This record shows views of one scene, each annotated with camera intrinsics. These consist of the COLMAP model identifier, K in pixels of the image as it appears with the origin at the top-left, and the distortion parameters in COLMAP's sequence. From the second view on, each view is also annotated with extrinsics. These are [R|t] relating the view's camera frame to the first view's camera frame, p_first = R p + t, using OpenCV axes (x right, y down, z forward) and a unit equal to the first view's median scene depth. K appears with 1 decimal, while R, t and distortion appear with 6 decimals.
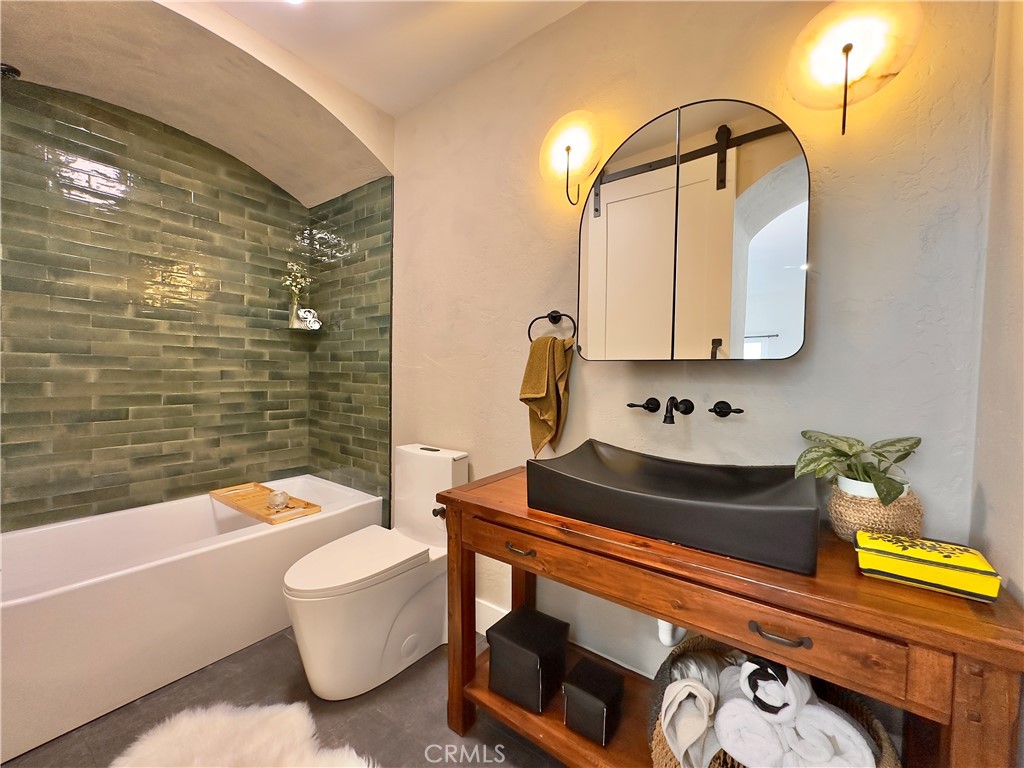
lens RADIAL K [[406.2, 0, 512.2], [0, 406.2, 385.6], [0, 0, 1]] dist [-0.005833, 0.001336]
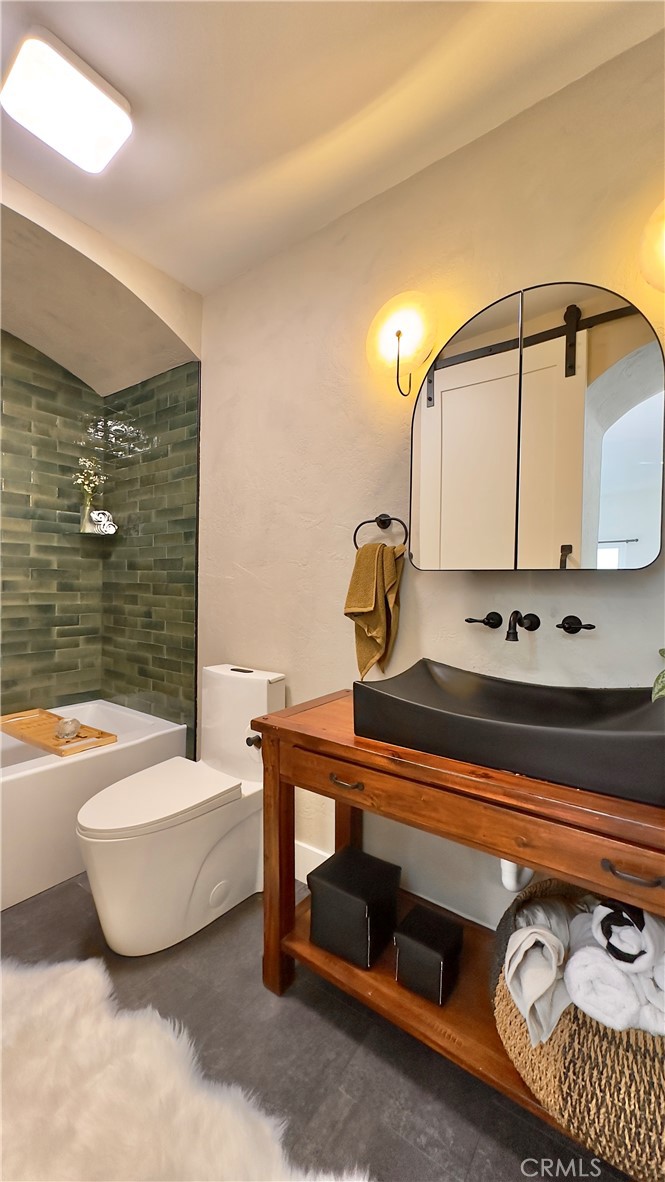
lens RADIAL K [[471.8, 0, 333.0], [0, 471.8, 591.3], [0, 0, 1]] dist [-0.004486, 0.000551]
pose [[0.999991, 0.000910, 0.004026, -0.011030], [-0.000851, 0.999894, -0.014557, -0.000236], [-0.004039, 0.014553, 0.999886, -0.033304]]
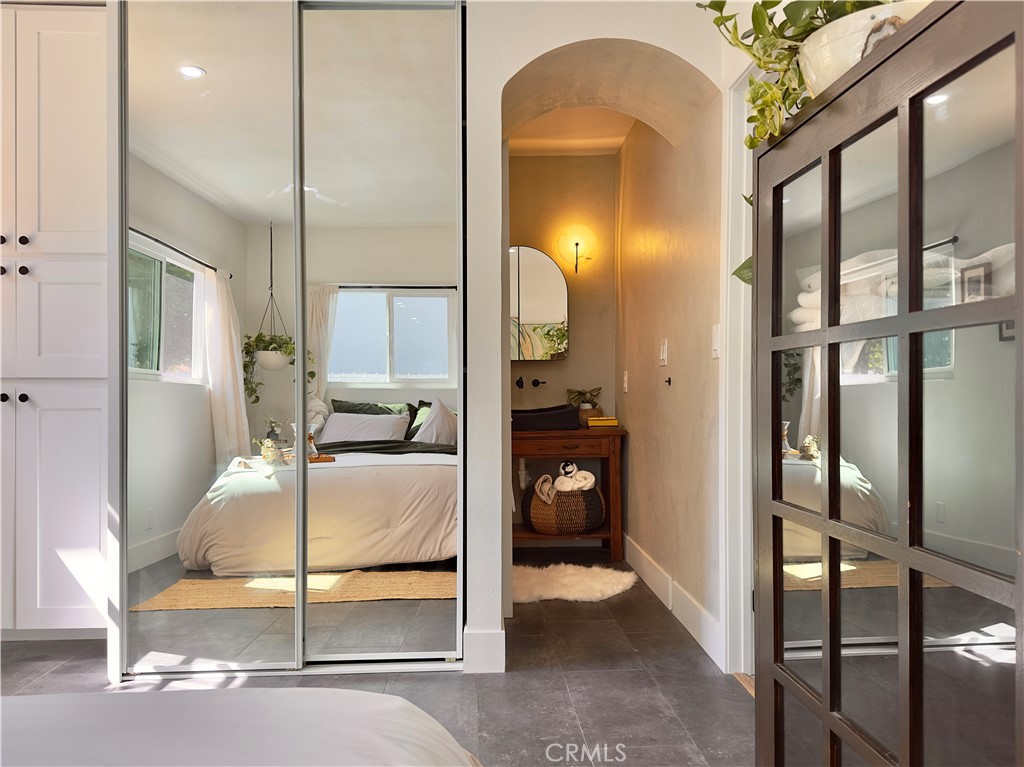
lens RADIAL K [[727.8, 0, 513.1], [0, 727.8, 384.1], [0, 0, 1]] dist [0.042531, -0.028558]
pose [[0.784972, -0.009066, 0.619465, -1.800852], [0.030355, 0.999255, -0.023842, 0.138908], [-0.618787, 0.037519, 0.784662, -1.792531]]
